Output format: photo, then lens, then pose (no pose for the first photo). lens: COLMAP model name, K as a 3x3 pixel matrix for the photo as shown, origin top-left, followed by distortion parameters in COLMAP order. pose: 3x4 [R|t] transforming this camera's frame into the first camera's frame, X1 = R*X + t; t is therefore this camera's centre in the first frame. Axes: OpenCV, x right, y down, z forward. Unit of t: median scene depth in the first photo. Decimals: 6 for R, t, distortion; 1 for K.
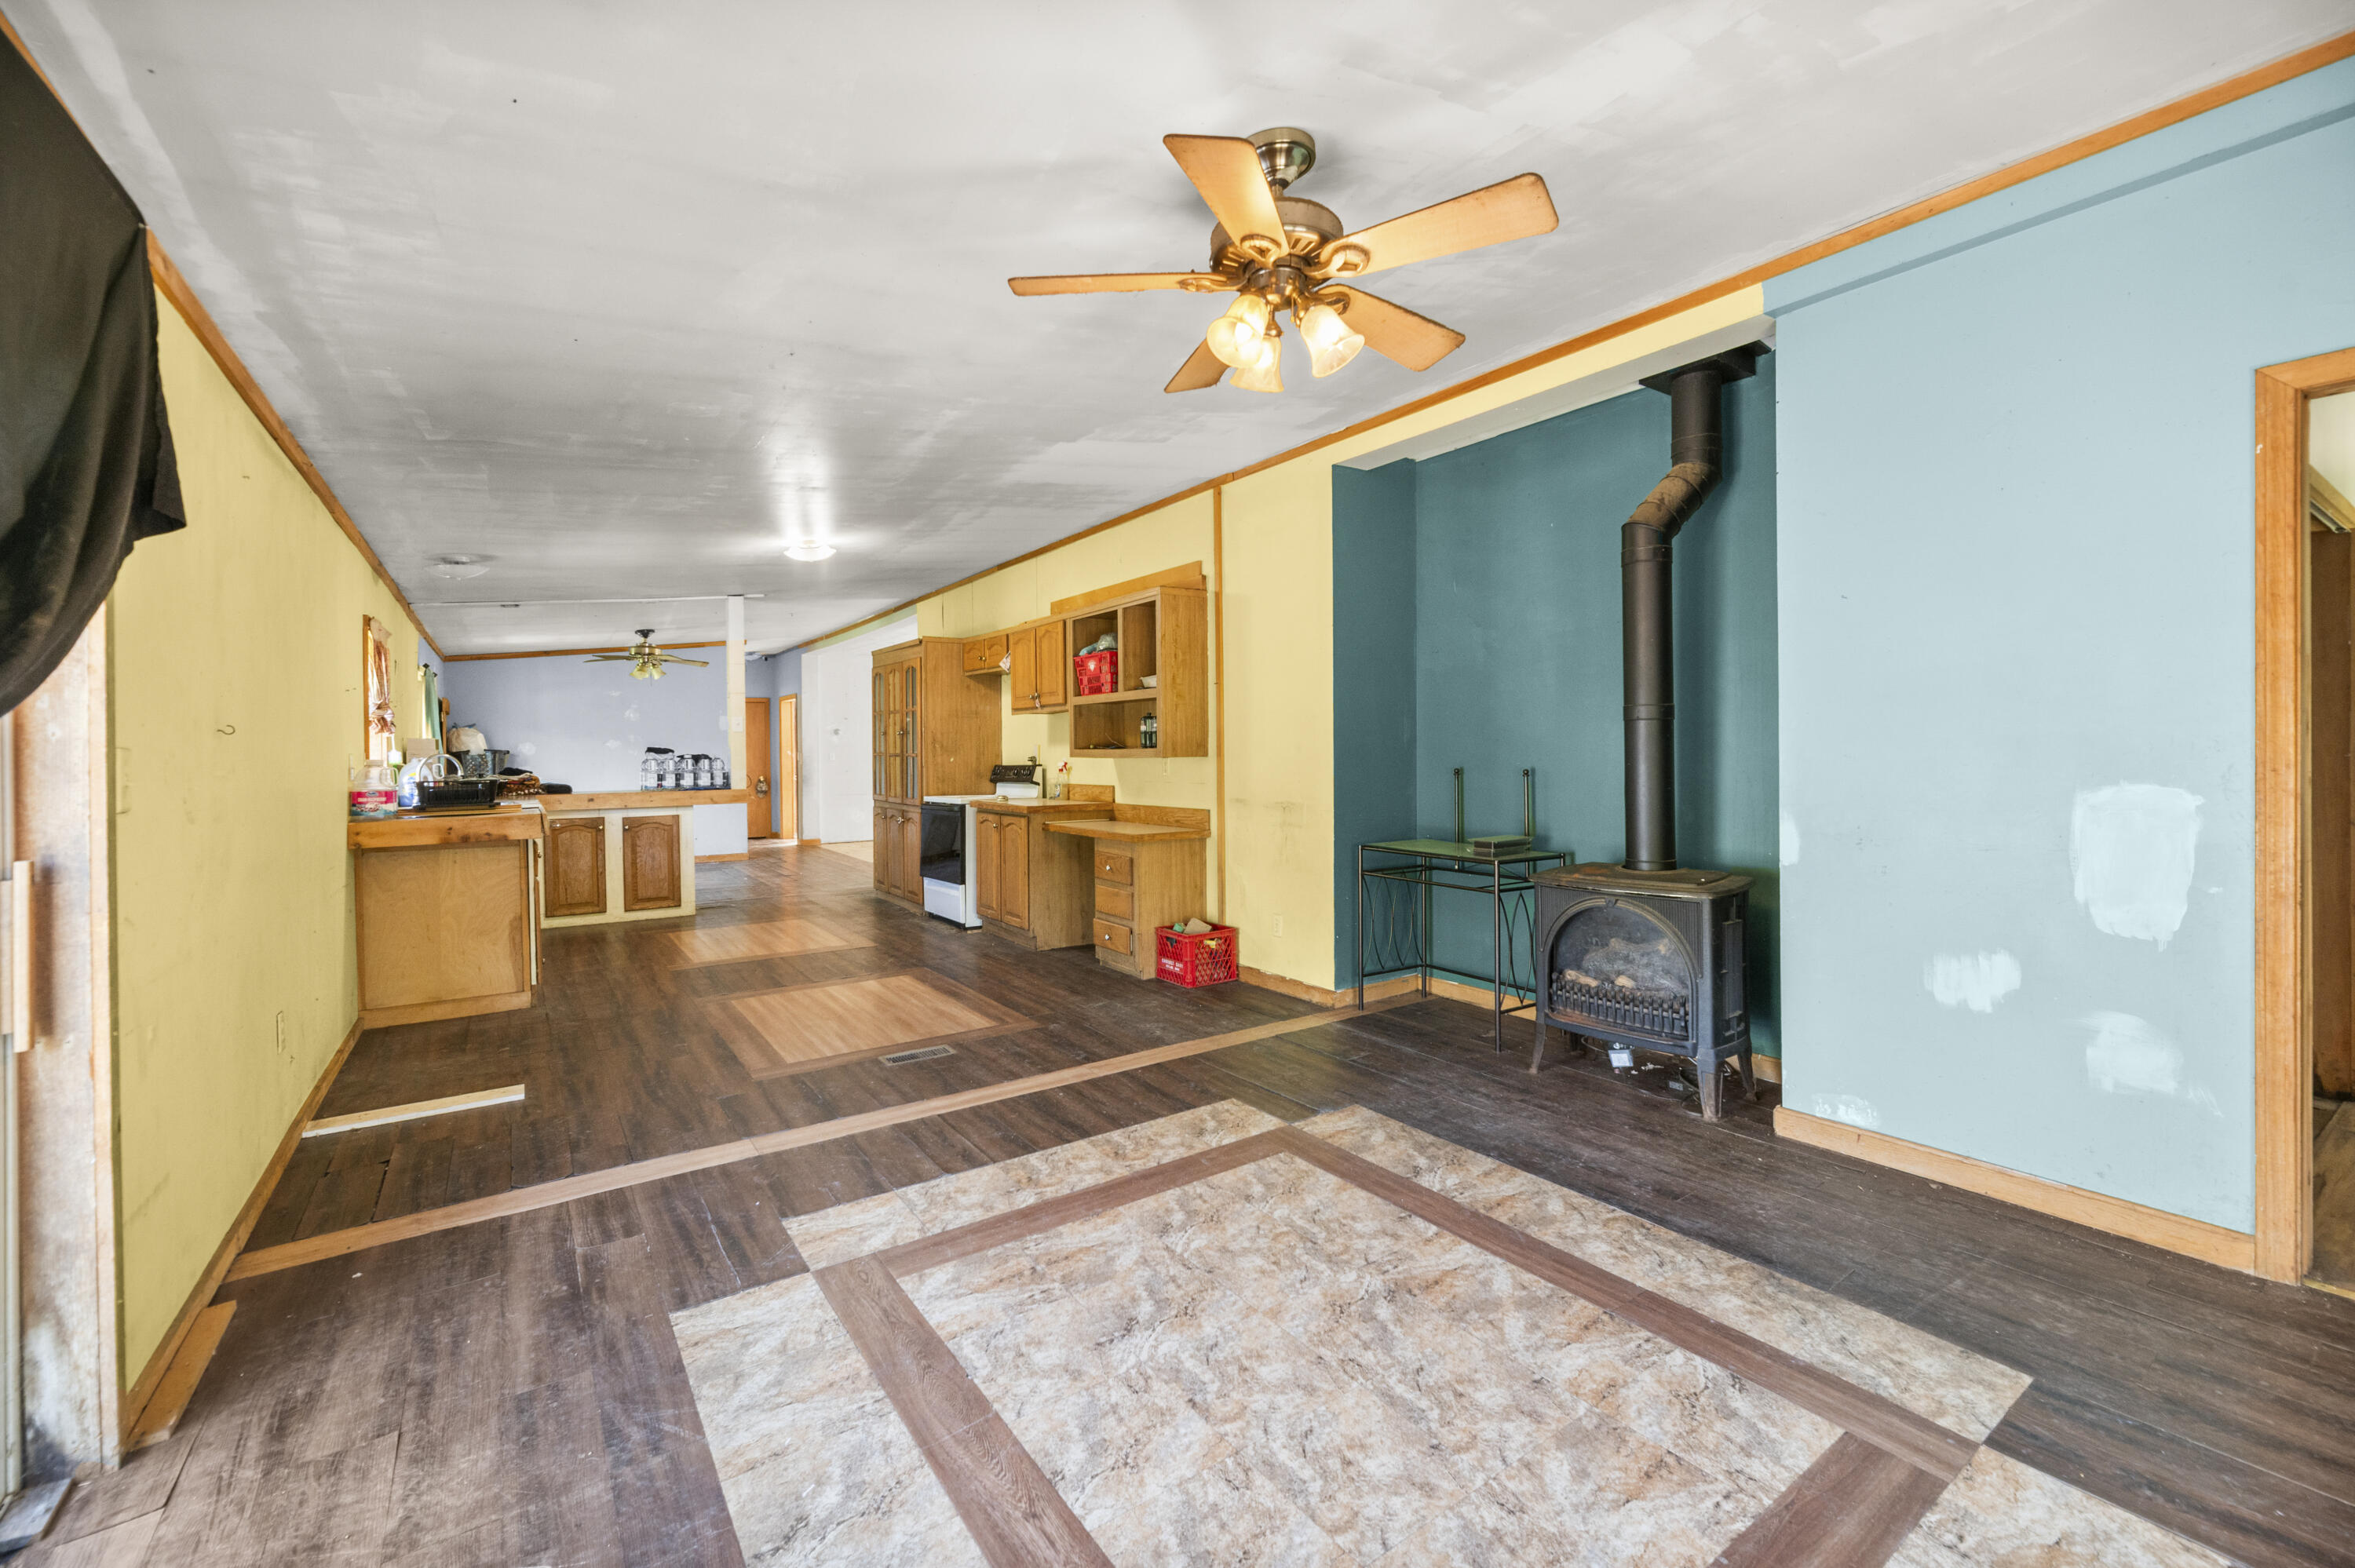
lens RADIAL K [[959.0, 0, 1176.7], [0, 959.0, 761.3], [0, 0, 1]] dist [-0.000278, -0.000092]
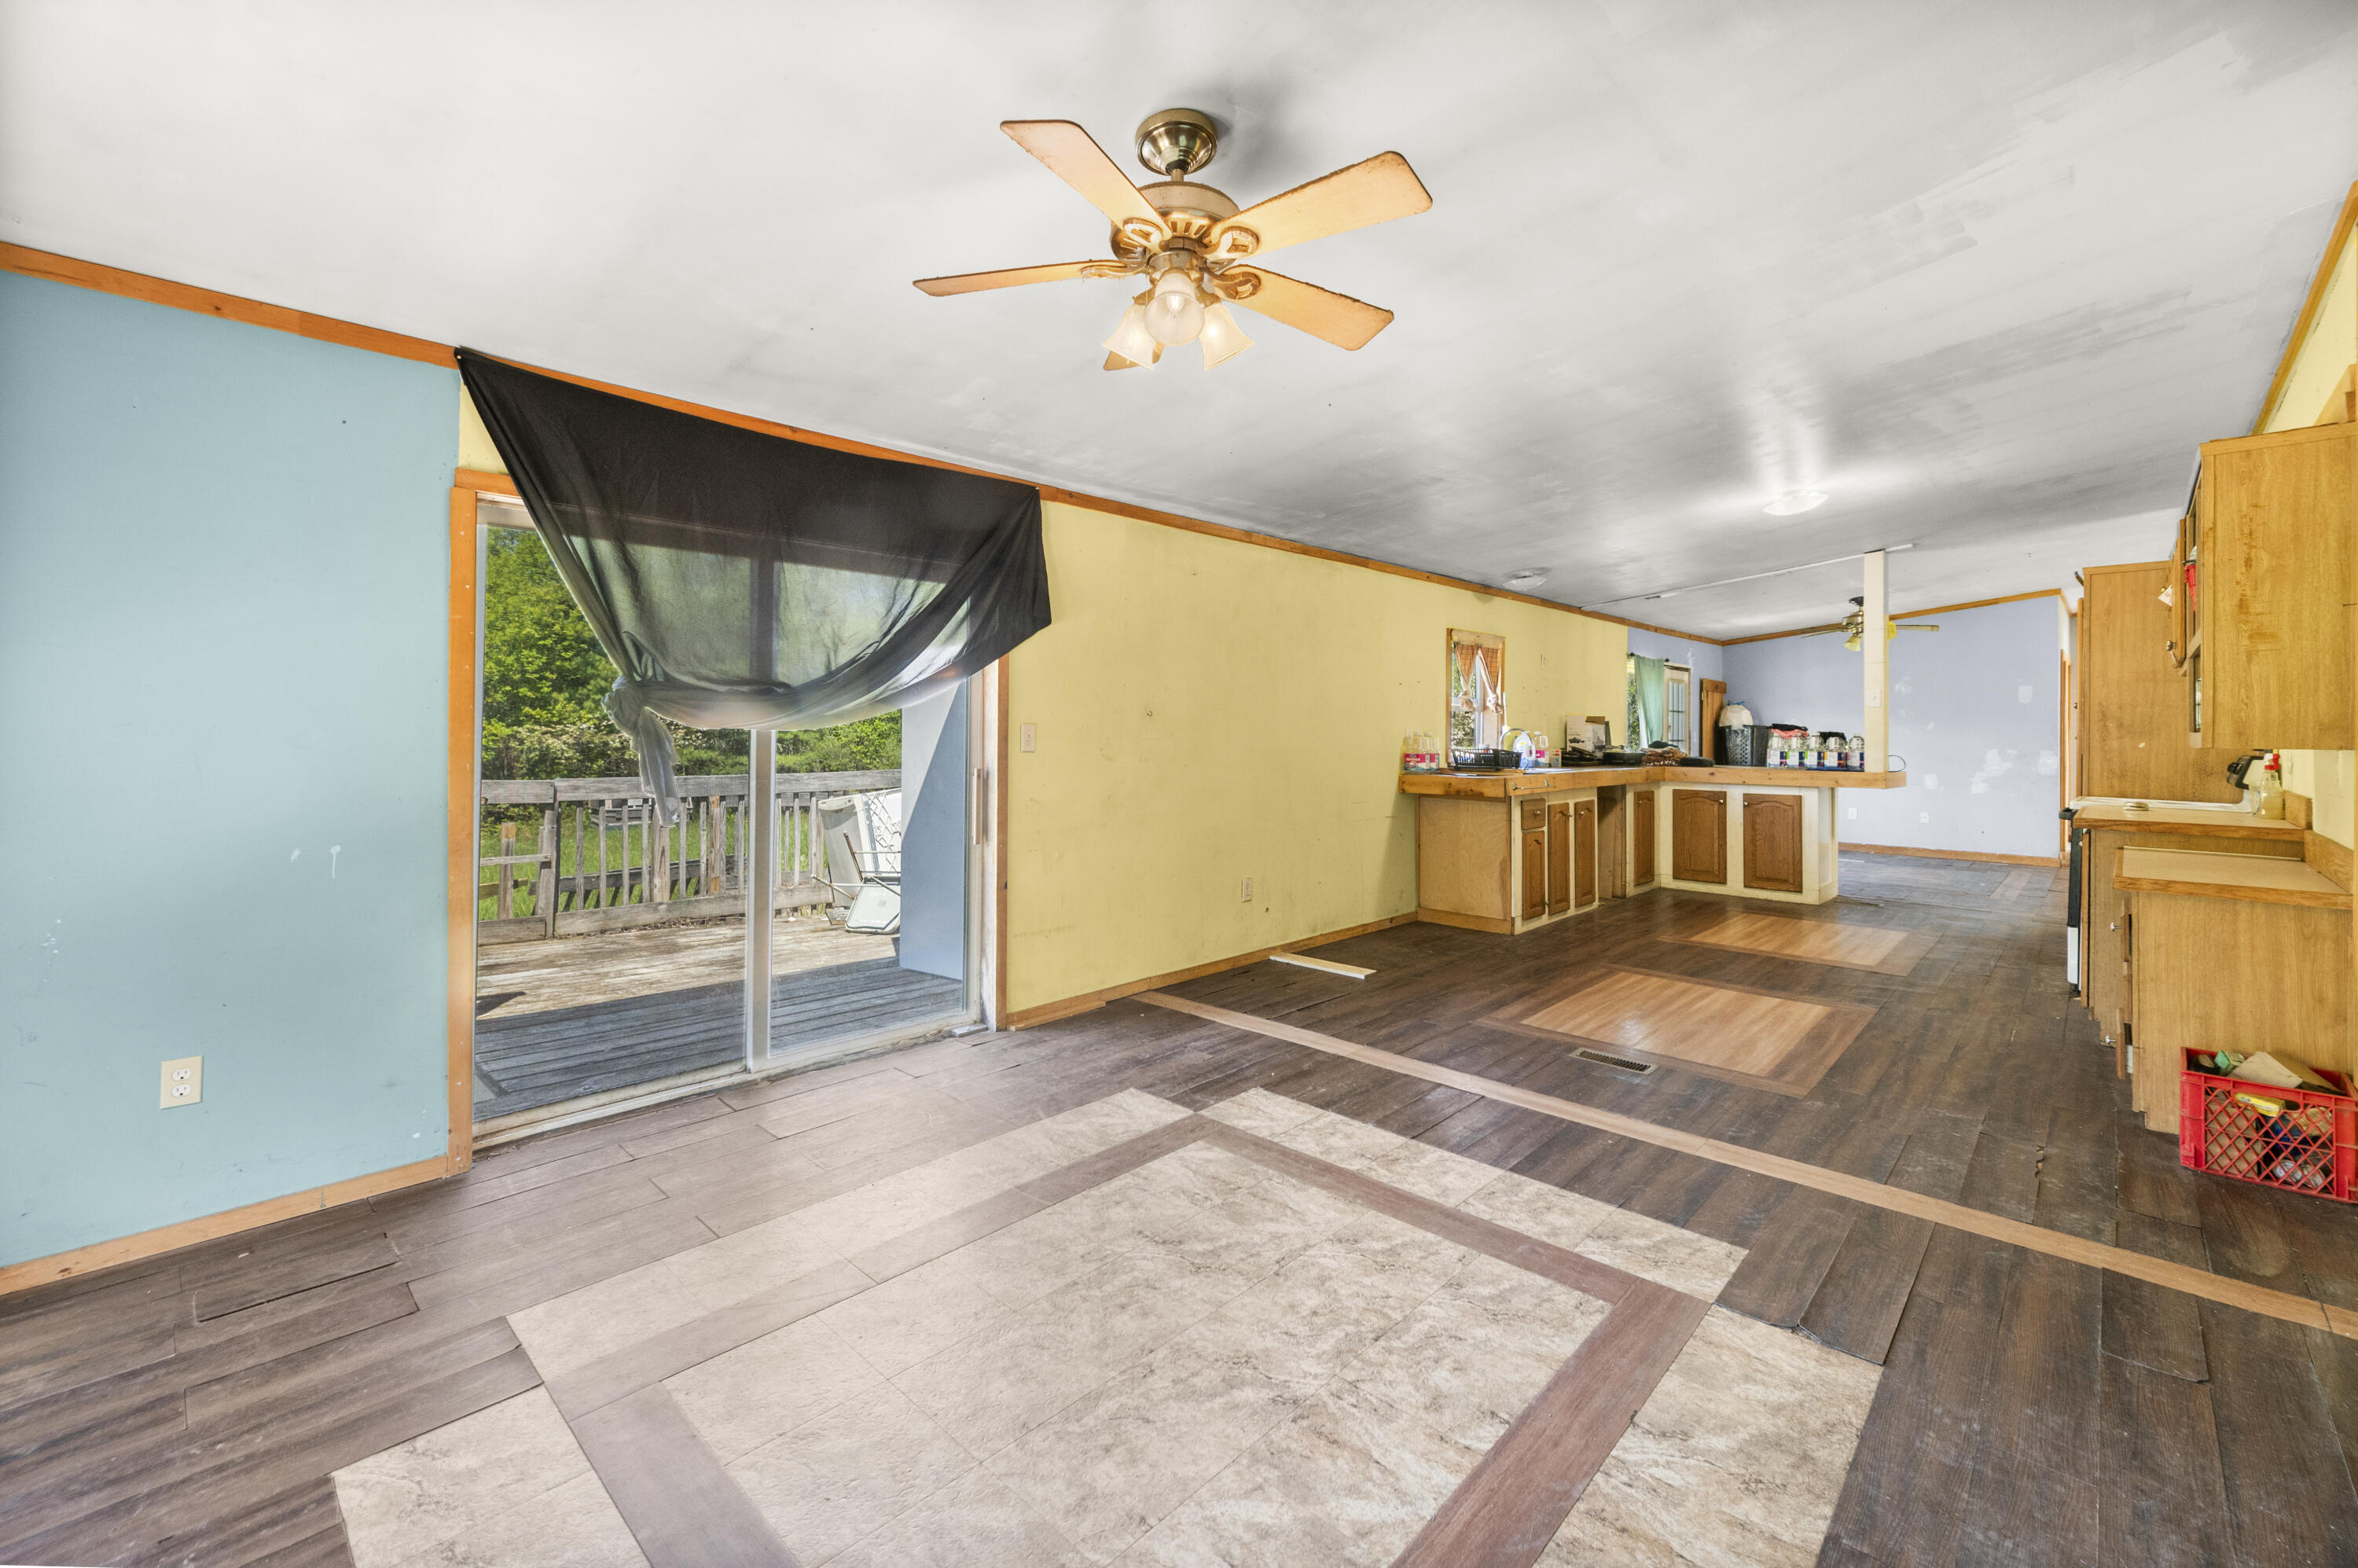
lens RADIAL K [[968.3, 0, 1187.0], [0, 968.3, 729.2], [0, 0, 1]] dist [-0.001922, 0.000005]
pose [[0.209551, 0.012319, -0.977720, 0.756354], [-0.019313, 0.999778, 0.008457, -0.015452], [0.977607, 0.017110, 0.209743, 0.553142]]
